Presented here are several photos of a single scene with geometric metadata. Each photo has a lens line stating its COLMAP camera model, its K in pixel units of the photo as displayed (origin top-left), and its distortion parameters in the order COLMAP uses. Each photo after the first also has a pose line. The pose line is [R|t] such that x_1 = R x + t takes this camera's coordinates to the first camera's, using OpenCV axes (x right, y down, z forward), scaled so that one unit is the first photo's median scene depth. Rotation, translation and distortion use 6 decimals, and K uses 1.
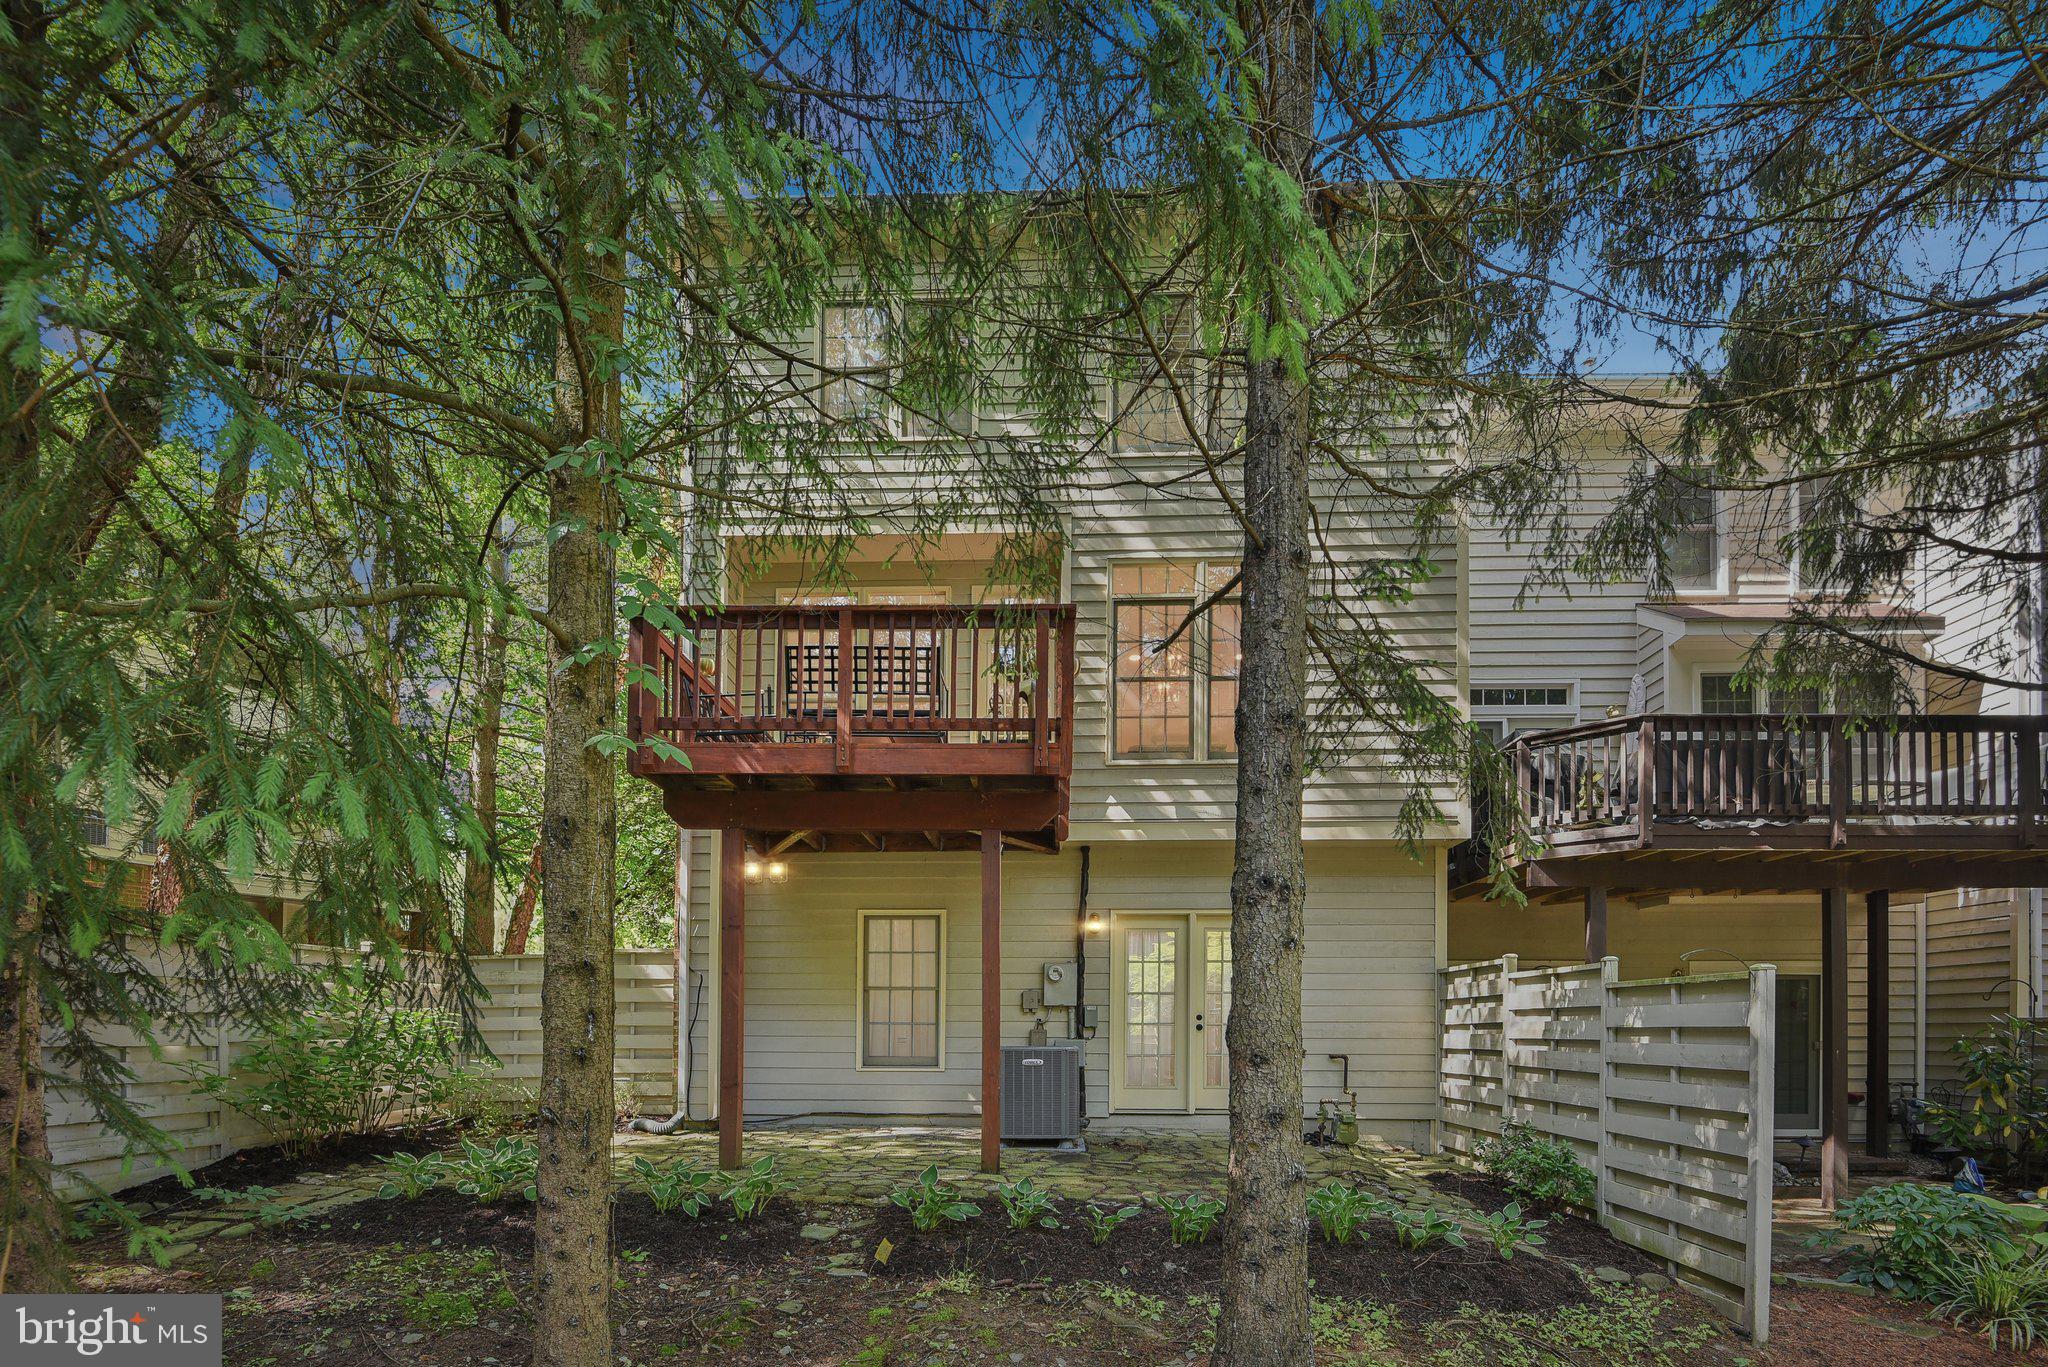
lens RADIAL K [[954.9, 0, 1031.6], [0, 954.9, 694.6], [0, 0, 1]] dist [0.001069, -0.001067]
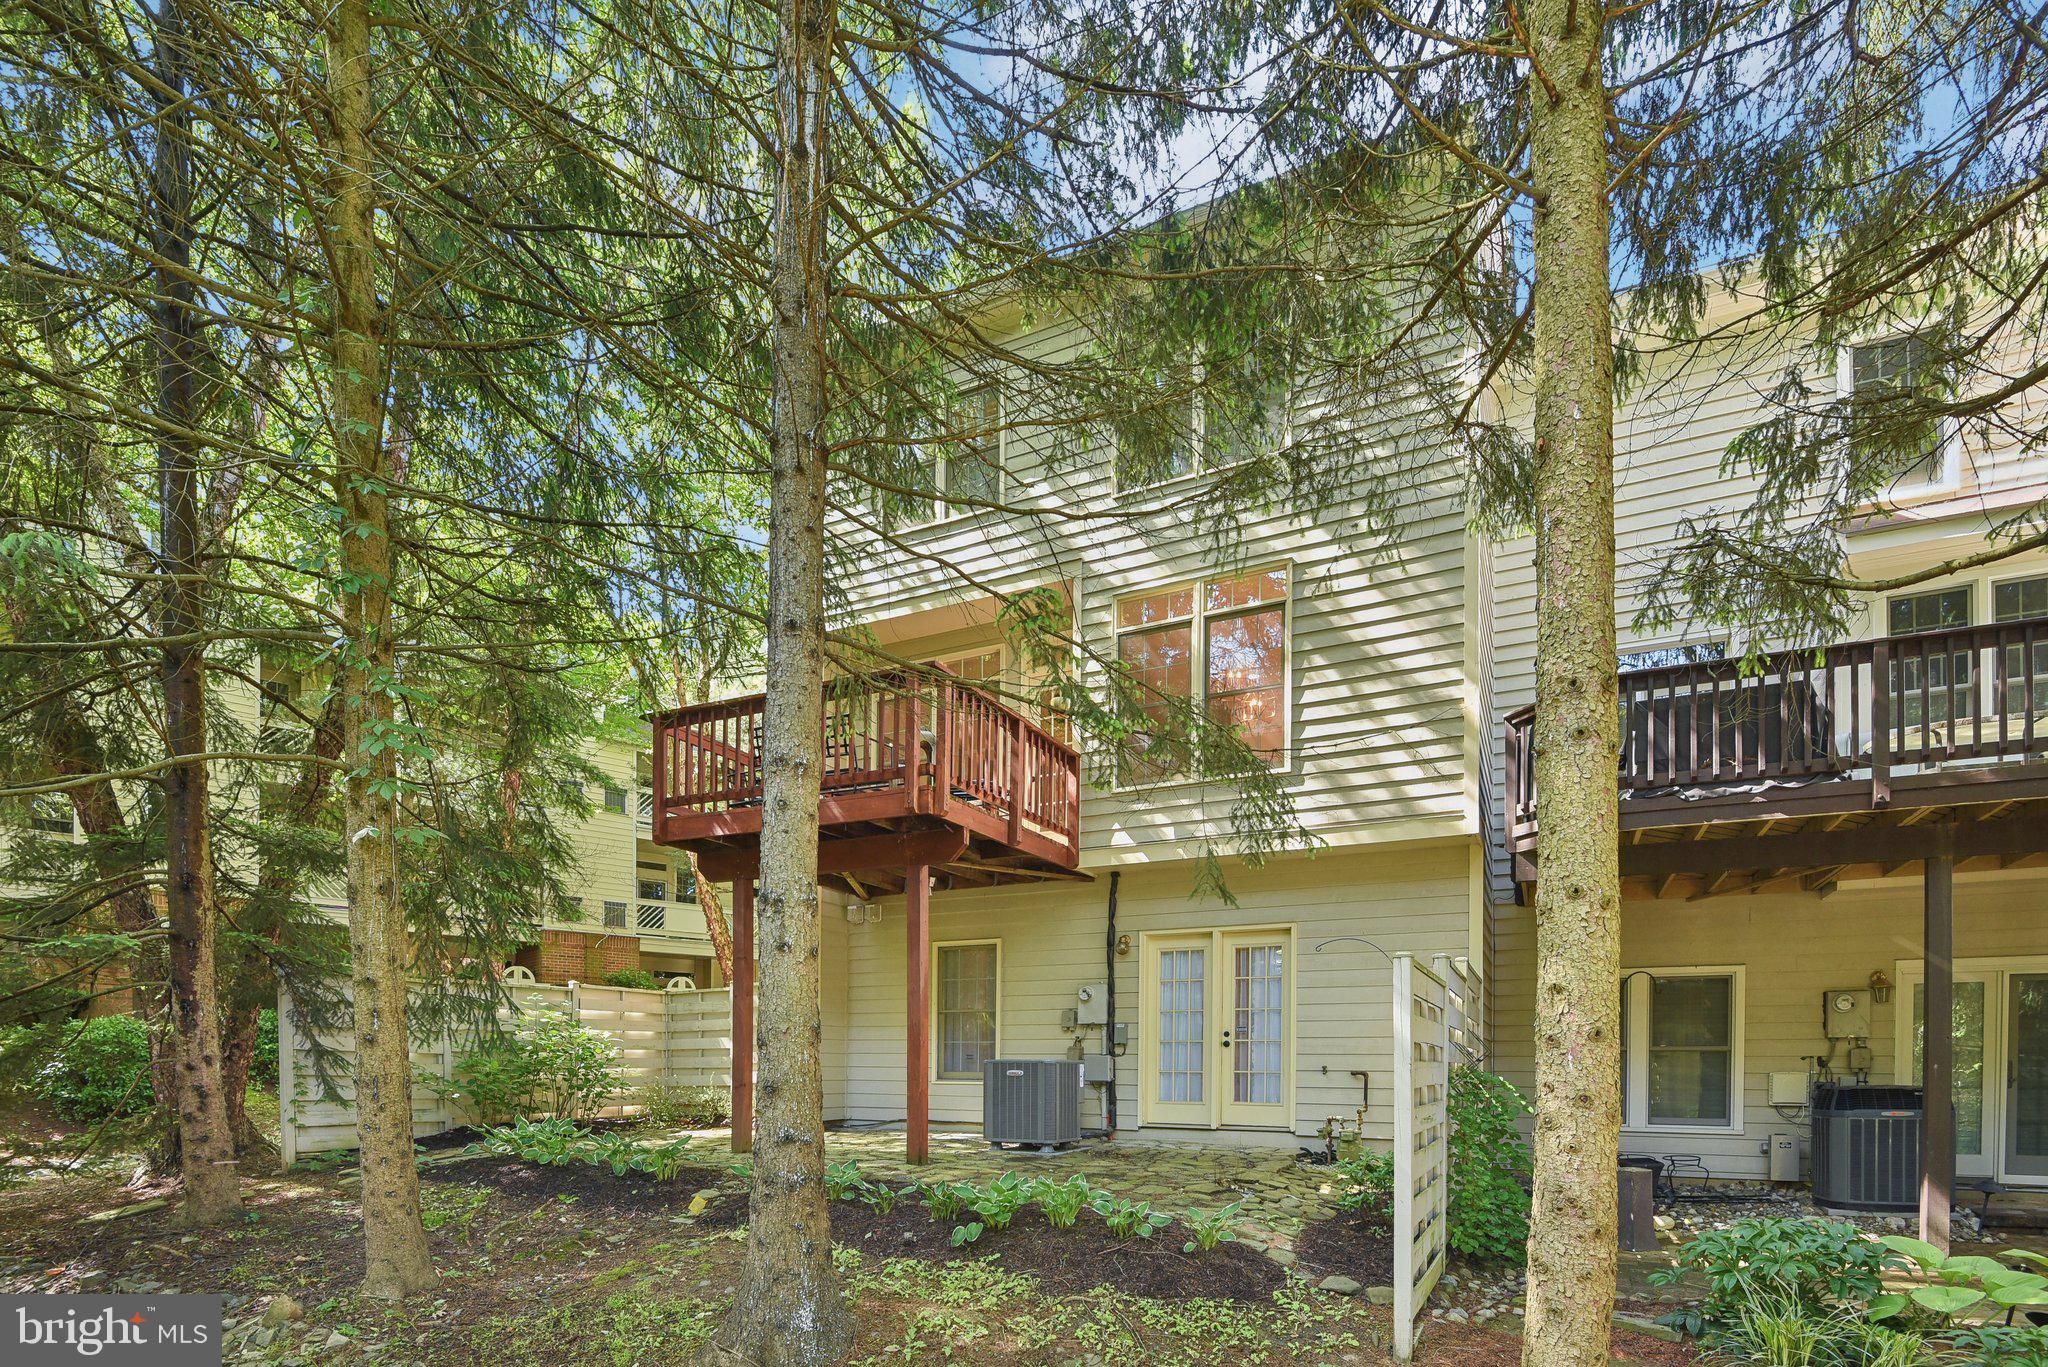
lens RADIAL K [[954.9, 0, 1031.6], [0, 954.9, 694.6], [0, 0, 1]] dist [0.001069, -0.001067]
pose [[0.910038, -0.146793, -0.387662, 0.453807], [0.133173, 0.989156, -0.061932, 0.019956], [0.392550, 0.004735, 0.919719, -0.009039]]
